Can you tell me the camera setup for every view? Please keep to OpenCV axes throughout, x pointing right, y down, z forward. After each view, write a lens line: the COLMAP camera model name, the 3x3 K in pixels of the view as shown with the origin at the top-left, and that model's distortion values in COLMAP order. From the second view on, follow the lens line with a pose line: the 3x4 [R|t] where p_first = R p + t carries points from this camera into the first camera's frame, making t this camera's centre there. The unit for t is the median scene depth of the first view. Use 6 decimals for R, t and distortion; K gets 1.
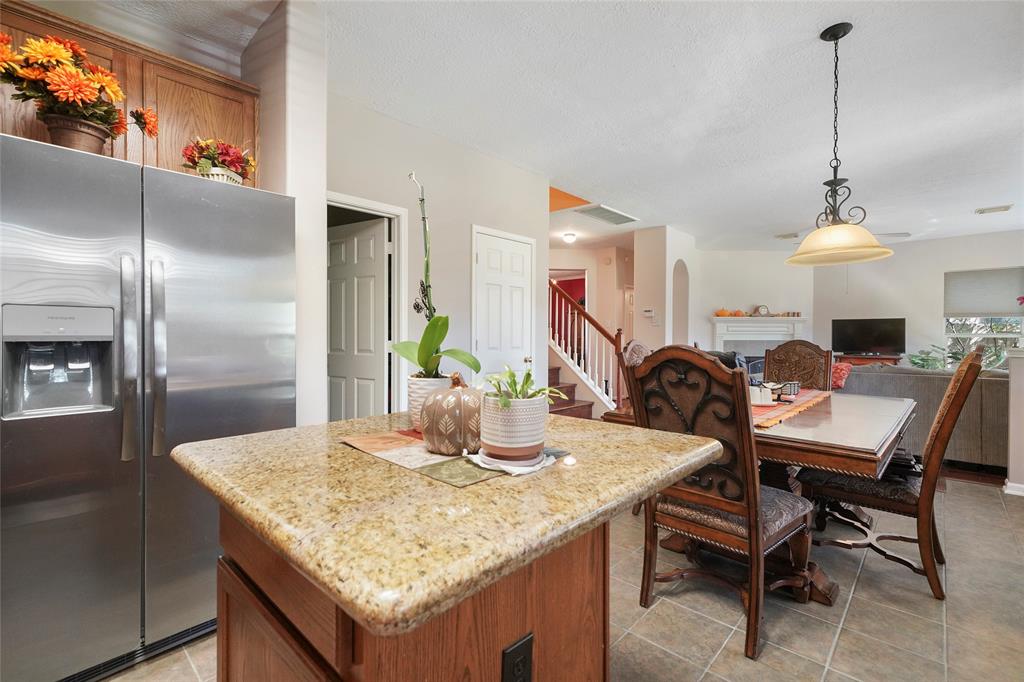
lens RADIAL K [[453.6, 0, 521.5], [0, 453.6, 338.9], [0, 0, 1]] dist [0.009390, 0.000434]
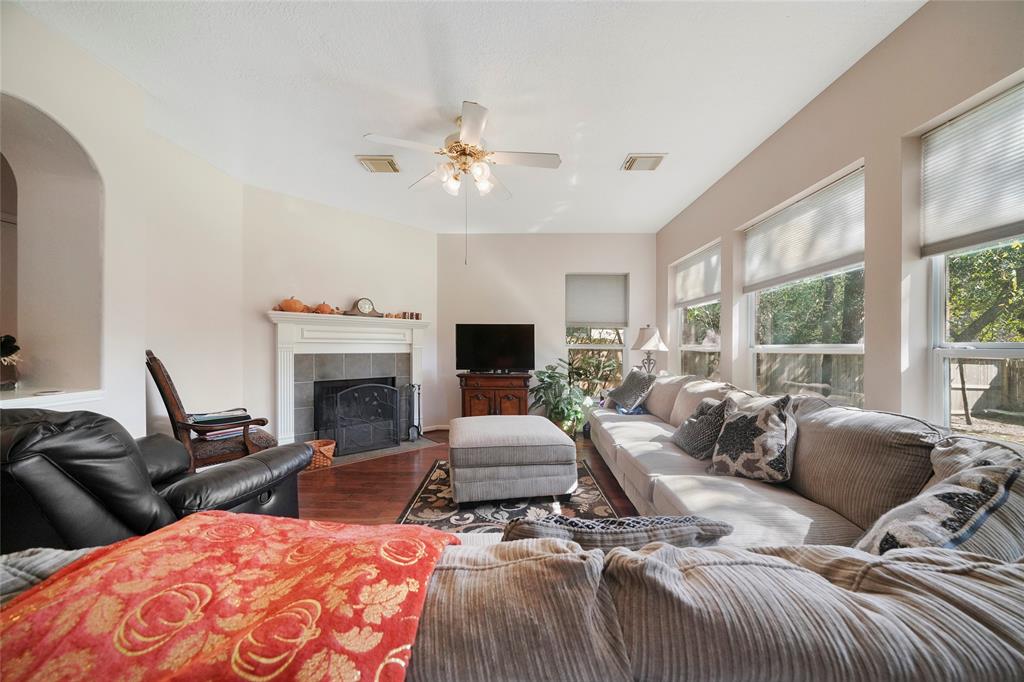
lens RADIAL K [[348.8, 0, 511.2], [0, 348.8, 344.6], [0, 0, 1]] dist [-0.008900, -0.000021]
pose [[0.762186, 0.005298, 0.647336, 0.429900], [0.000182, 0.999965, -0.008399, -0.006247], [-0.647358, 0.006520, 0.762158, 0.577072]]
